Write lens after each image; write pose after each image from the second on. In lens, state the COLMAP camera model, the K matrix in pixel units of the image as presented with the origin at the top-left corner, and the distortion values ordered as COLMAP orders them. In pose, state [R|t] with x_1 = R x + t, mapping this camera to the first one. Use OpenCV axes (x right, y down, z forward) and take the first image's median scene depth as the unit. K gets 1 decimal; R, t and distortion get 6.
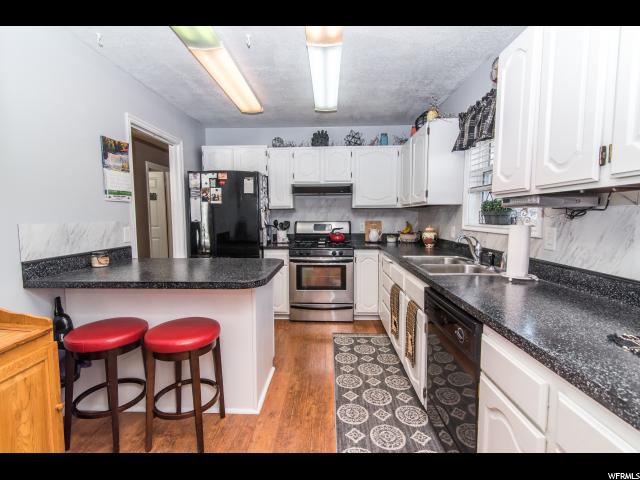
lens RADIAL K [[293.1, 0, 313.1], [0, 293.1, 237.9], [0, 0, 1]] dist [0.014464, -0.002522]
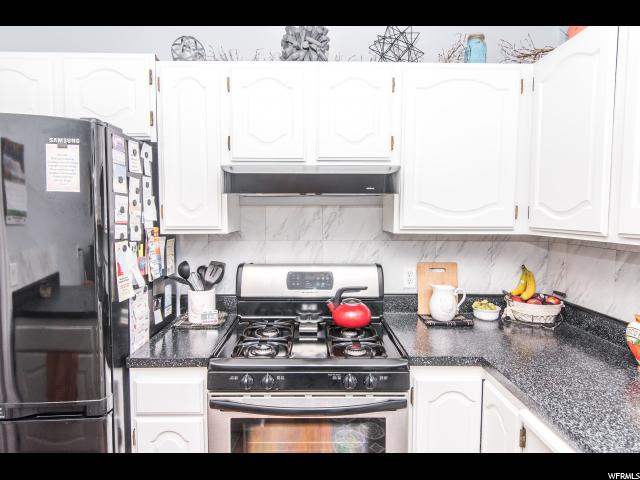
lens RADIAL K [[397.7, 0, 320.9], [0, 397.7, 241.1], [0, 0, 1]] dist [0.044465, 0.002835]
pose [[0.996517, 0.002050, 0.083360, 0.003072], [-0.001869, 0.999996, -0.002248, -0.090614], [-0.083365, 0.002085, 0.996517, 0.502853]]
